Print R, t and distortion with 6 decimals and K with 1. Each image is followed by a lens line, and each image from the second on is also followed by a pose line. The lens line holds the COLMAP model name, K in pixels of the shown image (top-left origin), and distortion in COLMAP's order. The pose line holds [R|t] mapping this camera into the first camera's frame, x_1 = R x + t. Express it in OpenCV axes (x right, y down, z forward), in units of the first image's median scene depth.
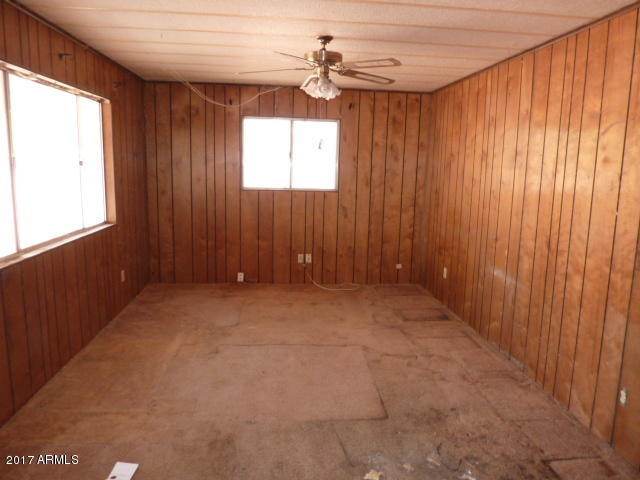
lens RADIAL K [[477.0, 0, 321.0], [0, 477.0, 239.7], [0, 0, 1]] dist [-0.016981, -0.013610]
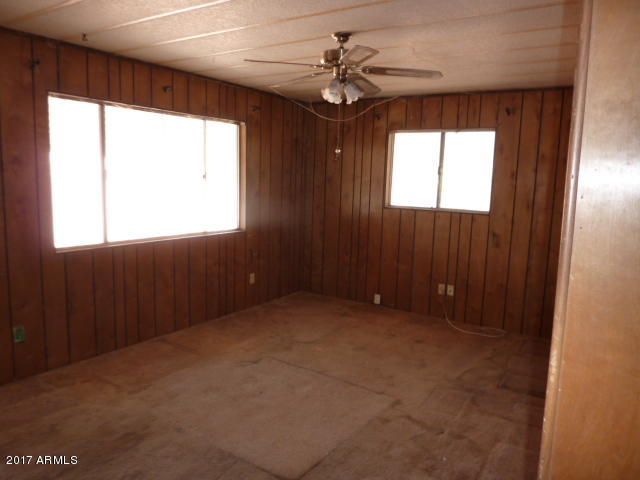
lens RADIAL K [[477.0, 0, 321.0], [0, 477.0, 239.7], [0, 0, 1]] dist [-0.016981, -0.013610]
pose [[0.779376, 0.082583, -0.621090, 0.381054], [-0.111504, 0.993733, -0.007789, -0.022795], [0.616554, 0.075325, 0.783701, 0.209770]]
